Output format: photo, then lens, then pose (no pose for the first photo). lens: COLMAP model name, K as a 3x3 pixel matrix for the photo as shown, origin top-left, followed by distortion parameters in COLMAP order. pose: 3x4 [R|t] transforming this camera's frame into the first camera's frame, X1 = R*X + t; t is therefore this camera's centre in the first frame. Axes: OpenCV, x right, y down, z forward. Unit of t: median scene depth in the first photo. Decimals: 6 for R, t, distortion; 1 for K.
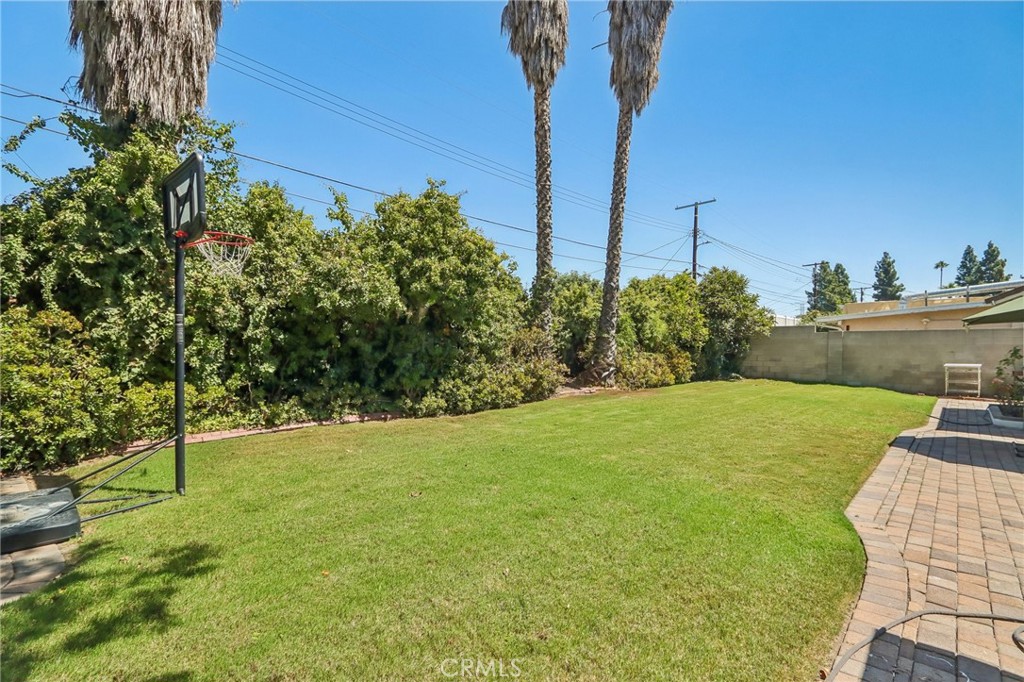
lens RADIAL K [[478.2, 0, 508.4], [0, 478.2, 347.7], [0, 0, 1]] dist [-0.014751, 0.000900]
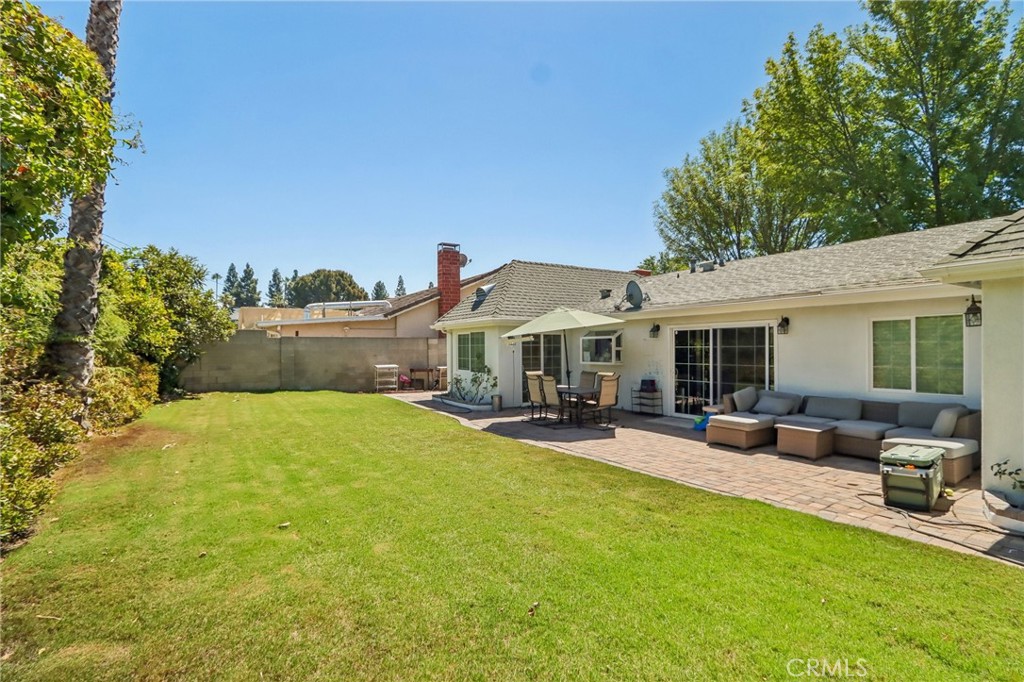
lens RADIAL K [[478.2, 0, 508.4], [0, 478.2, 347.7], [0, 0, 1]] dist [-0.014751, 0.000900]
pose [[0.245293, -0.005379, 0.969434, -0.158319], [0.009226, 0.999952, 0.003214, -0.010761], [-0.969405, 0.008155, 0.245331, 0.328778]]
